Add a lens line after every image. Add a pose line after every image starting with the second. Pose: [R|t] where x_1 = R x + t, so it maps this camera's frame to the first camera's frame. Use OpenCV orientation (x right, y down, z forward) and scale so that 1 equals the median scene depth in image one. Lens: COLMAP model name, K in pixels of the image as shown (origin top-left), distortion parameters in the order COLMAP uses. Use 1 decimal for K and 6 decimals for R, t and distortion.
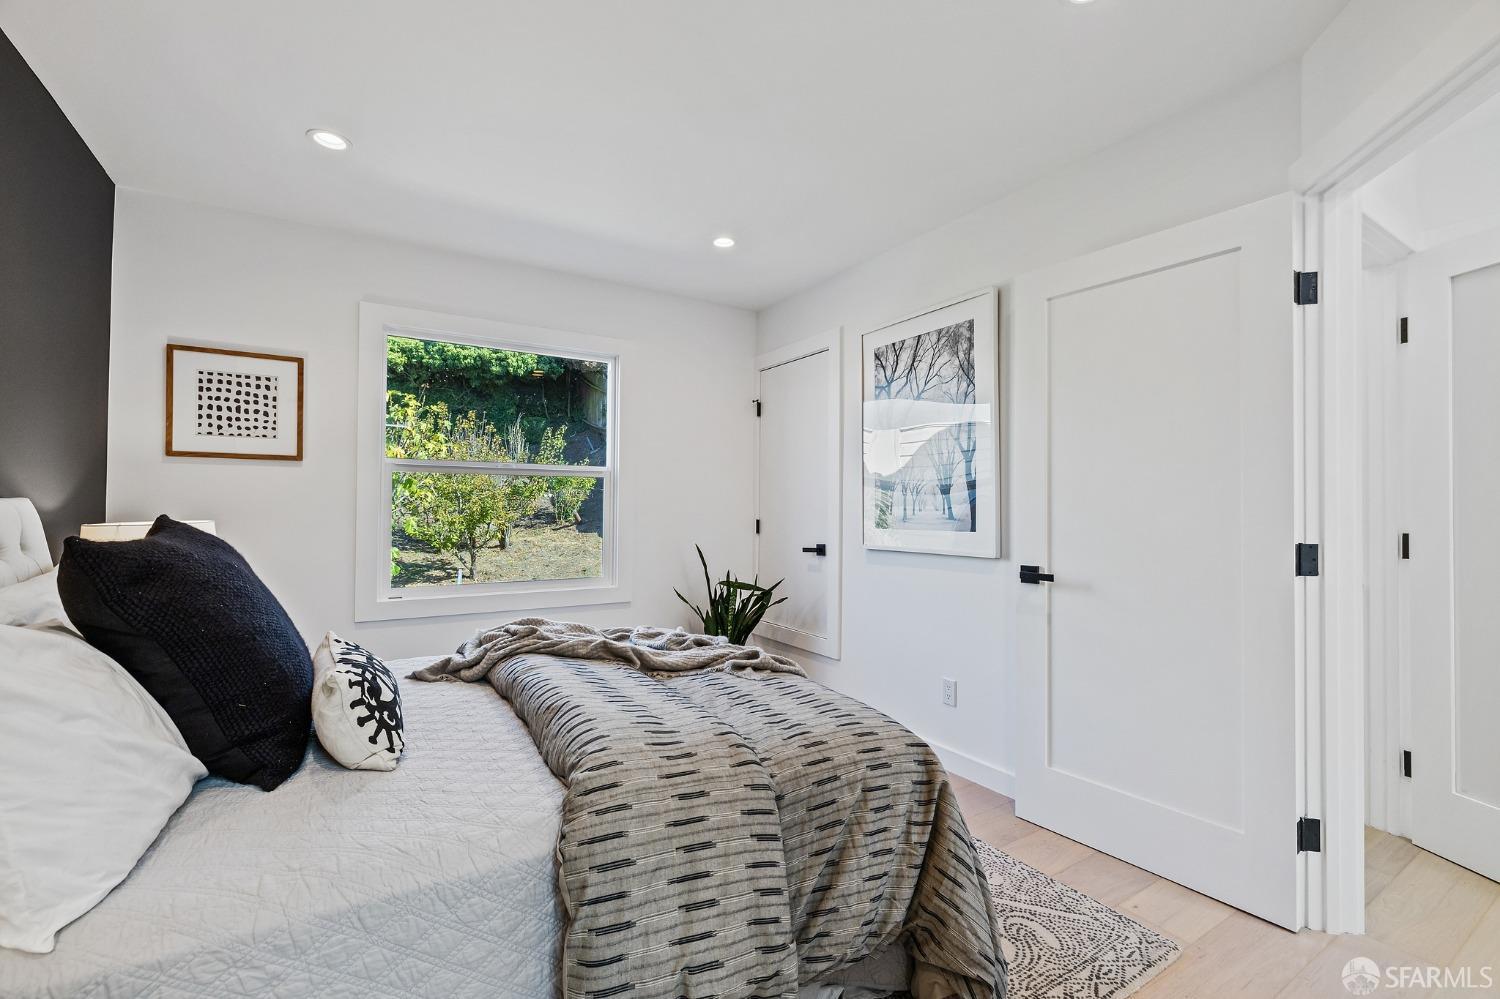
lens RADIAL K [[652.3, 0, 752.6], [0, 652.3, 502.7], [0, 0, 1]] dist [-0.002089, -0.000239]
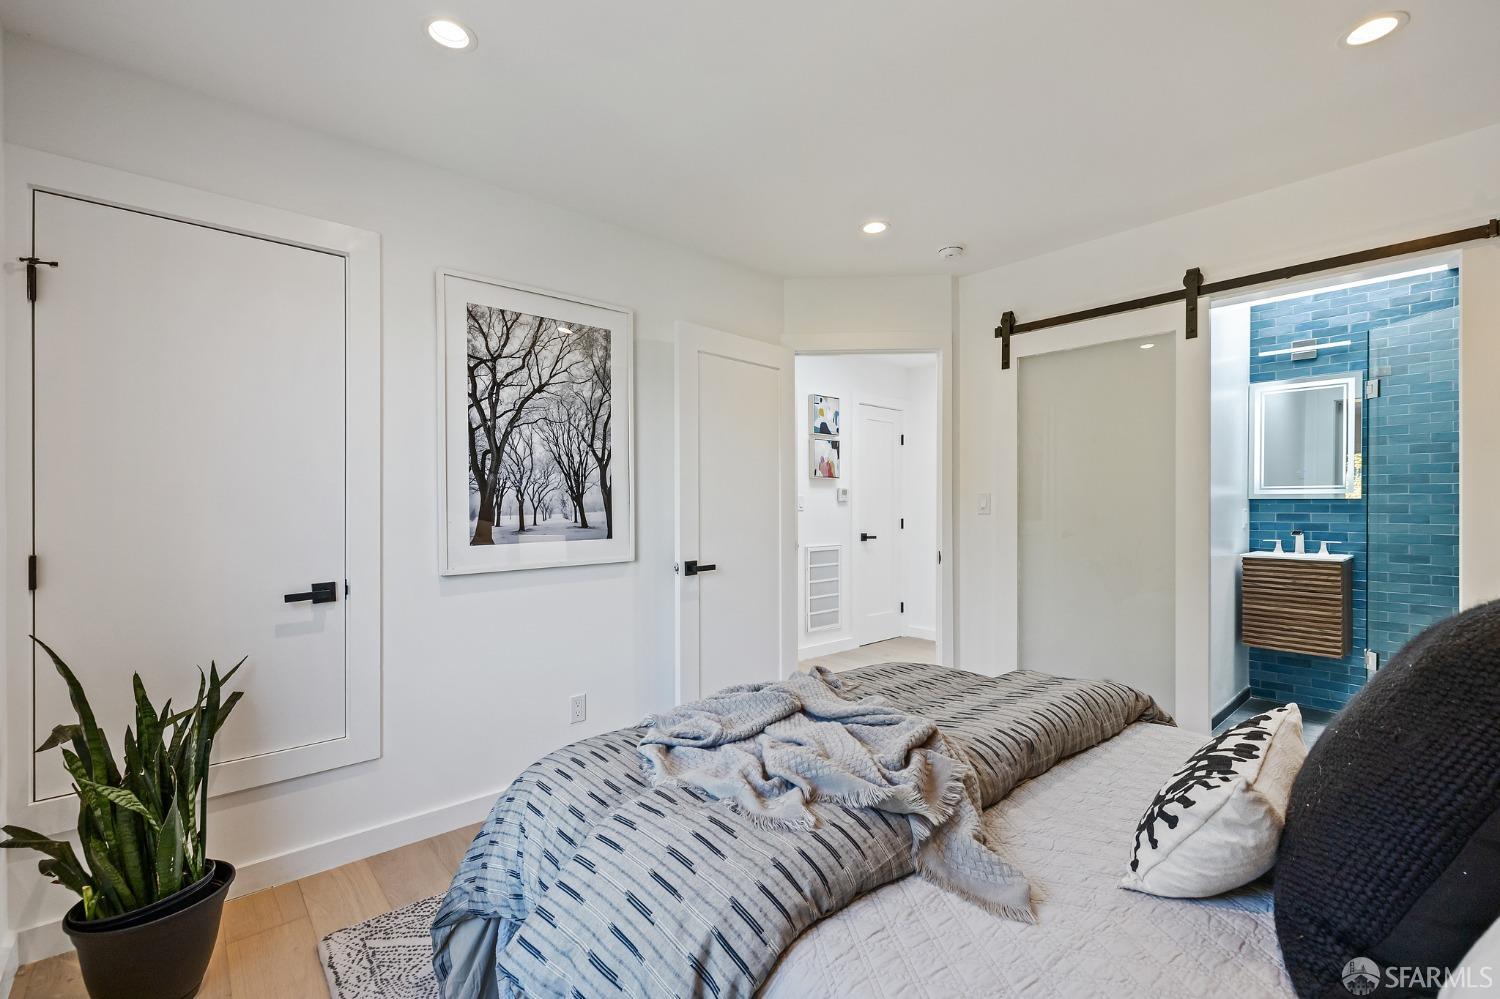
lens RADIAL K [[652.3, 0, 751.7], [0, 652.3, 500.9], [0, 0, 1]] dist [-0.002089, -0.000239]
pose [[-0.175228, -0.006716, 0.984505, -0.665873], [-0.010476, 0.999933, 0.004957, -0.020605], [-0.984472, -0.009445, -0.175287, 0.901522]]
